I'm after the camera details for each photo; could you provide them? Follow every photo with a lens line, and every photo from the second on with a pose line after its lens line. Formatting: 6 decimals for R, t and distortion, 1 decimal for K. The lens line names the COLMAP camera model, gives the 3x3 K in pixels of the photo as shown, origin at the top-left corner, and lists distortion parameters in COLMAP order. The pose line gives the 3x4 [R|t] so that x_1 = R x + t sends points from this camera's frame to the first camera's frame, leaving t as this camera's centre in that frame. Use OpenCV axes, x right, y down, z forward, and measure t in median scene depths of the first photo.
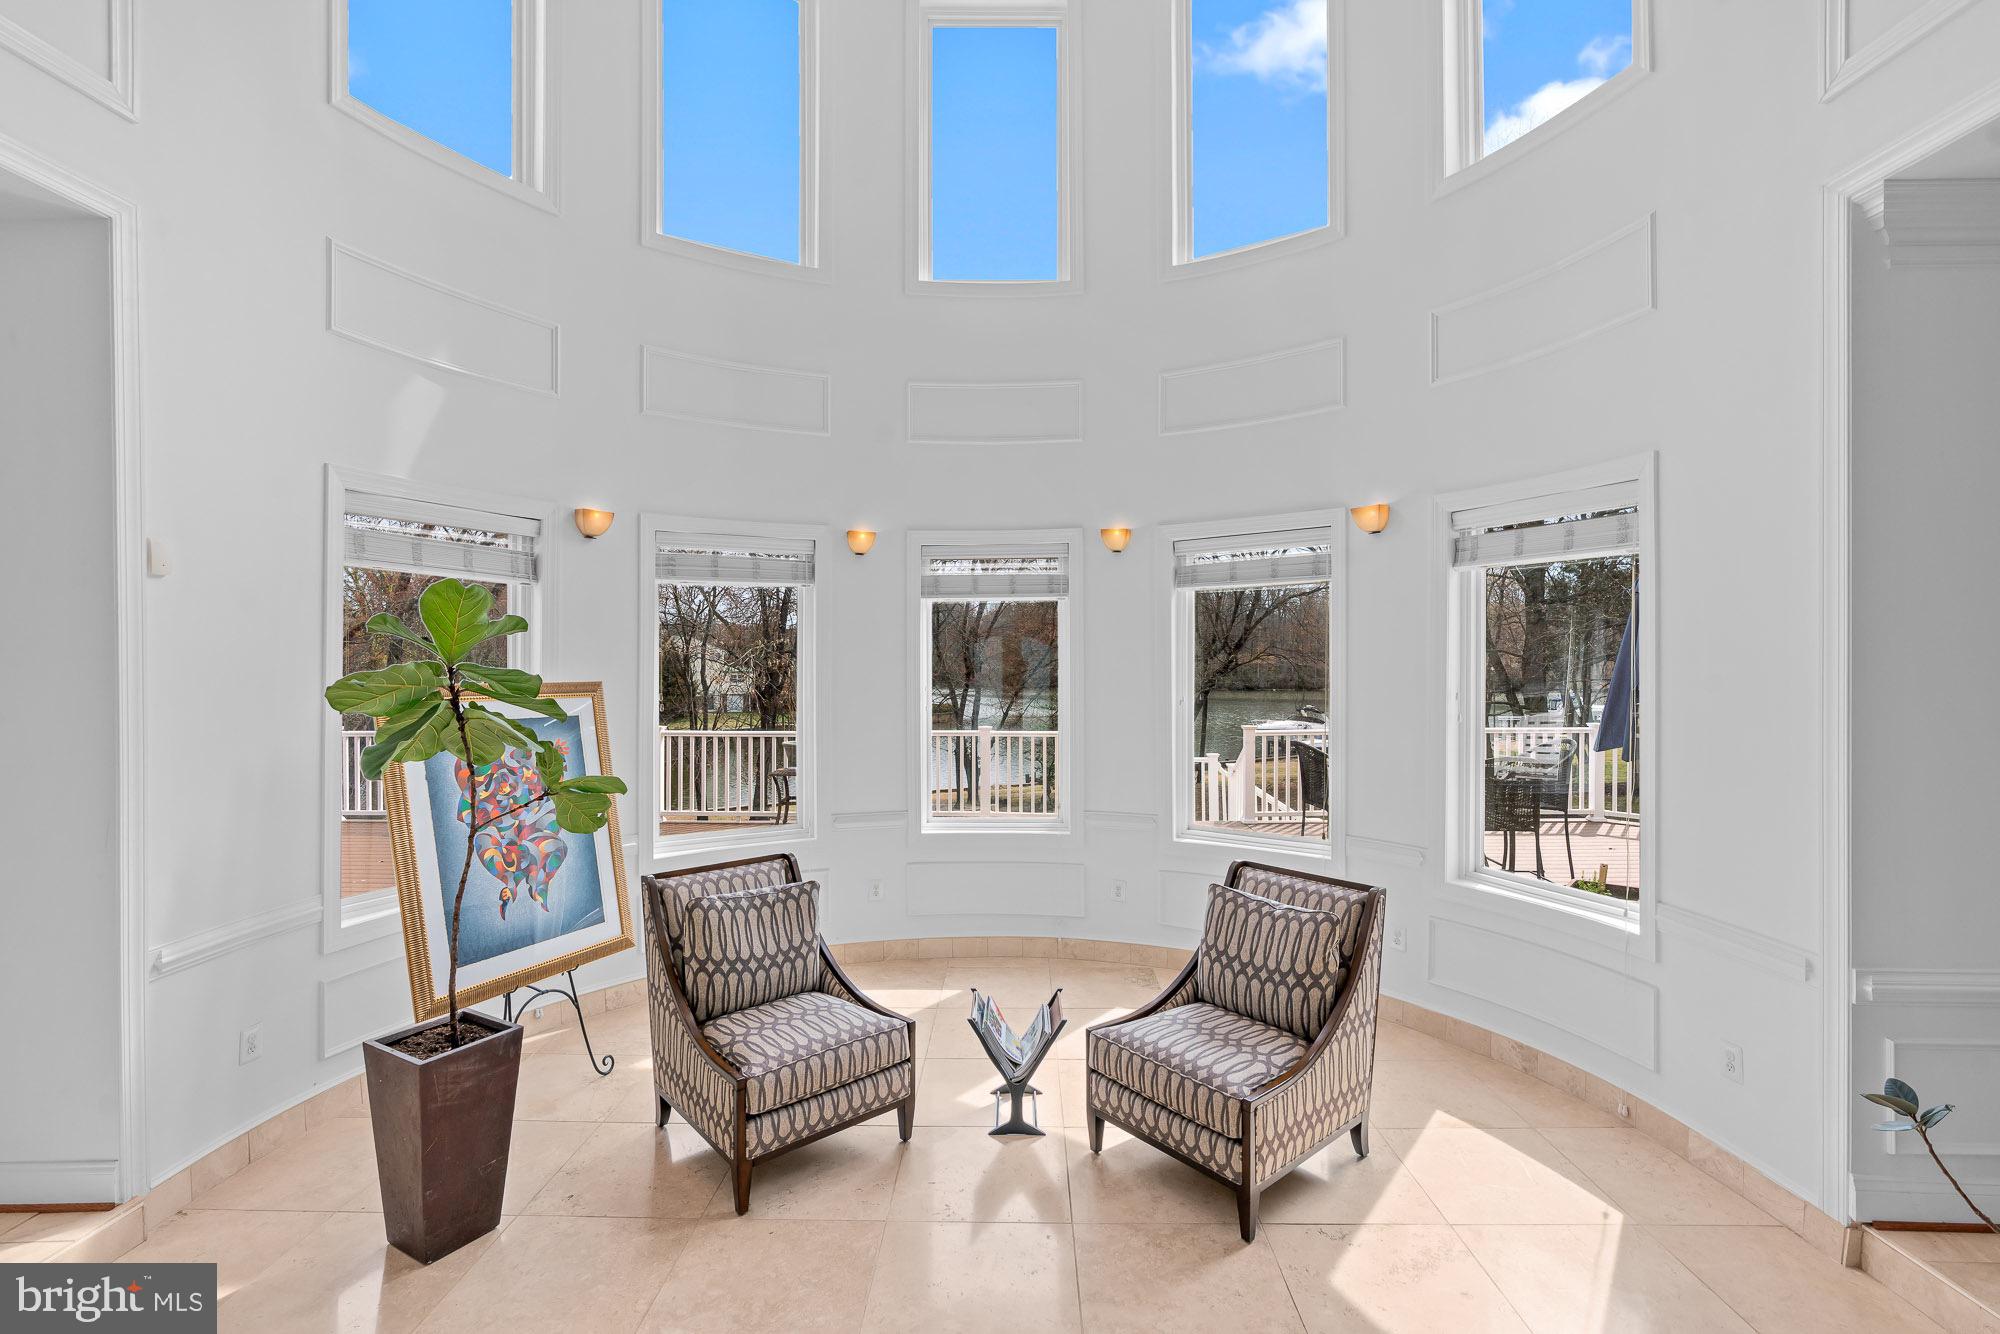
lens RADIAL K [[901.2, 0, 1000.0], [0, 901.2, 667.0], [0, 0, 1]] dist [-0.003163, 0.000632]
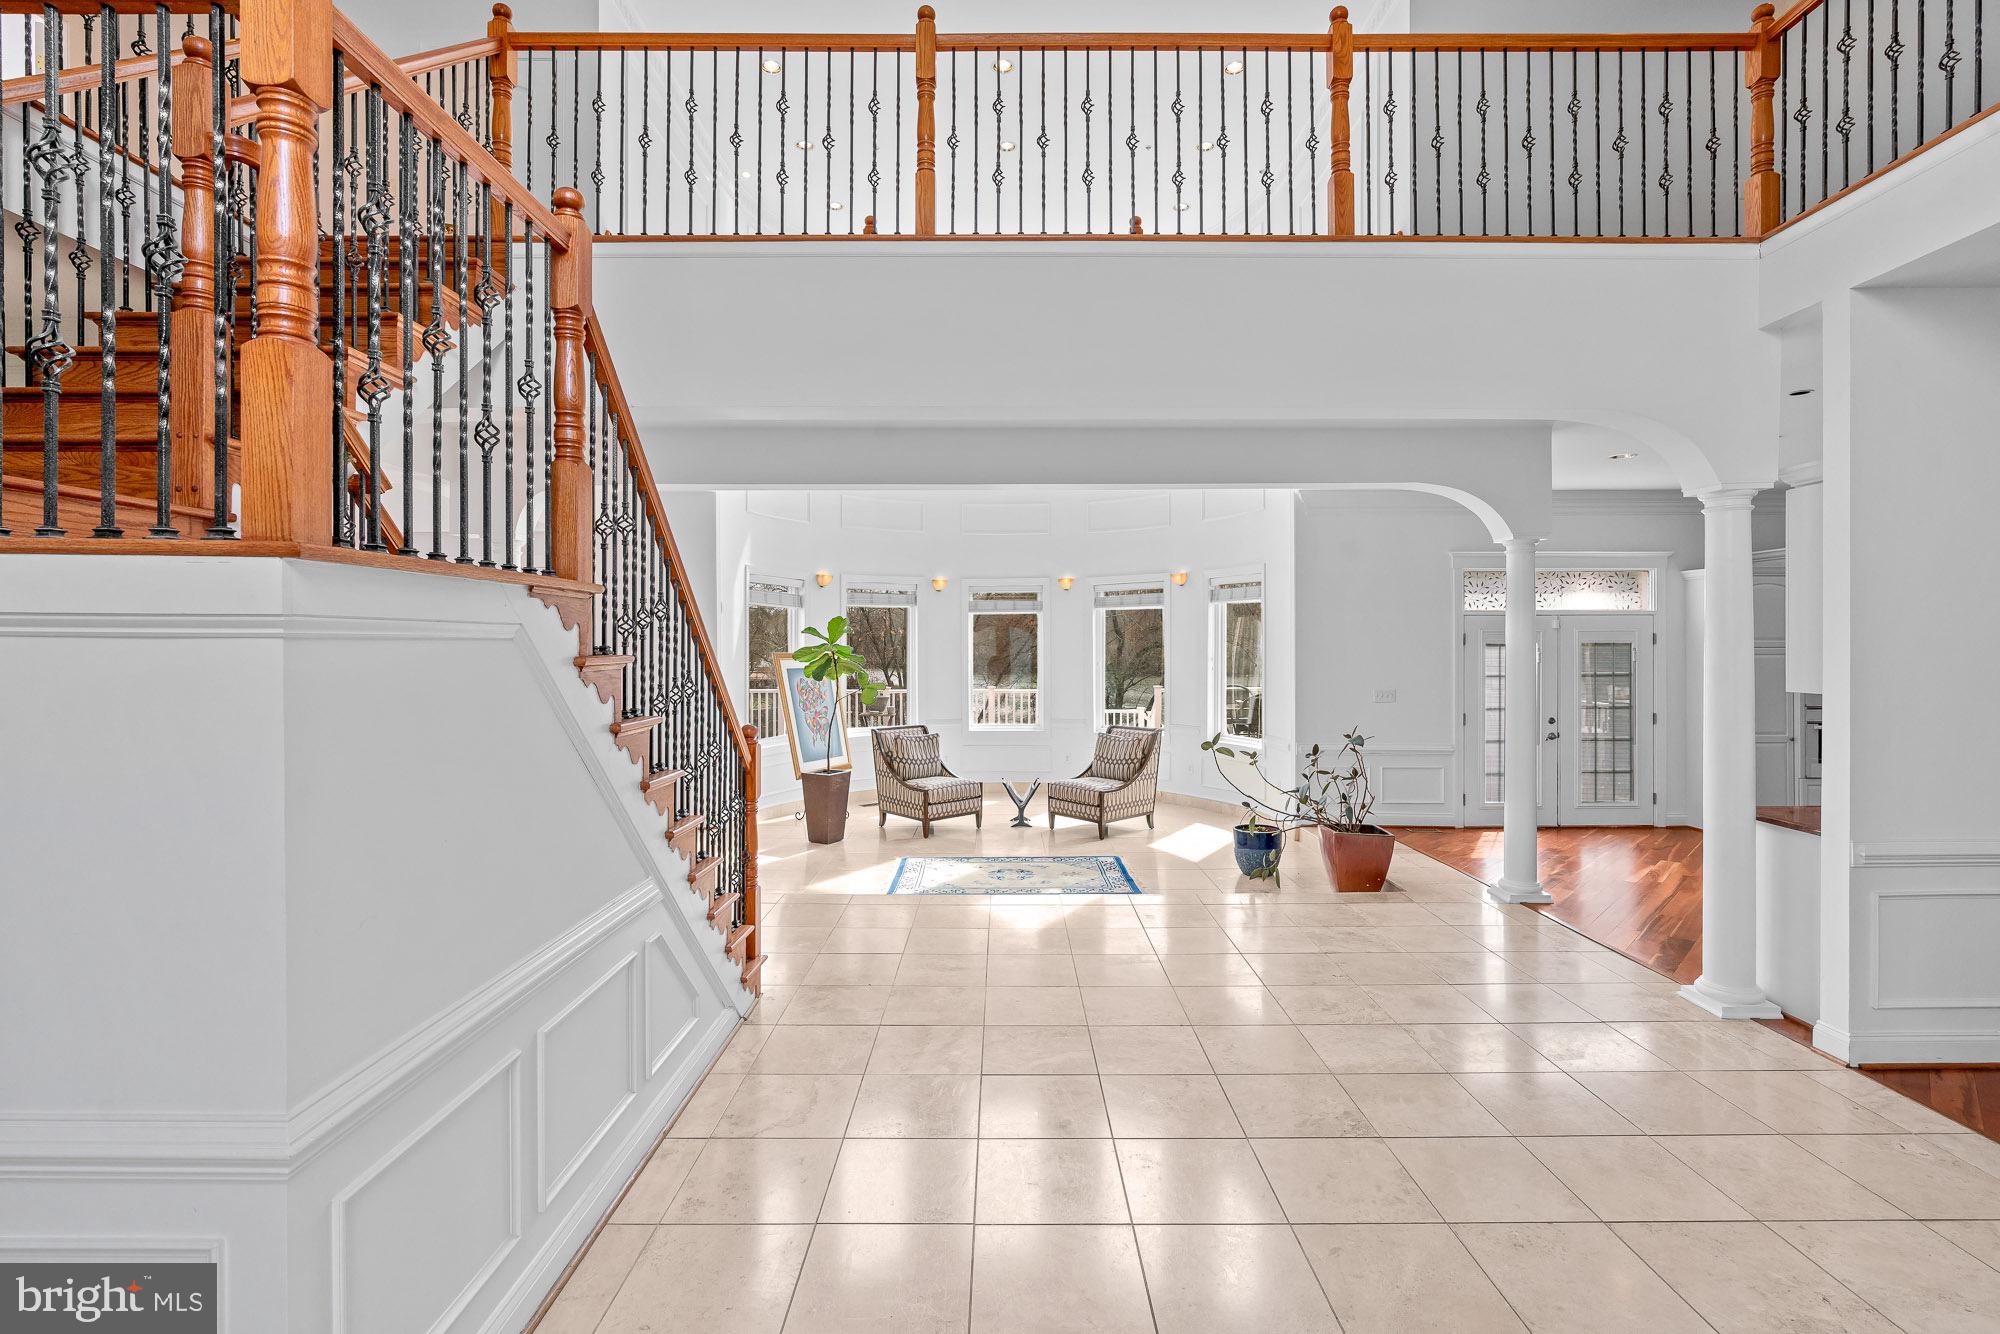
lens RADIAL K [[901.2, 0, 1000.0], [0, 901.2, 667.0], [0, 0, 1]] dist [-0.003163, 0.000632]
pose [[0.999734, -0.000069, 0.023054, -0.079091], [-0.000183, 0.999940, 0.010910, 0.026573], [-0.023053, -0.010912, 0.999675, -1.223514]]
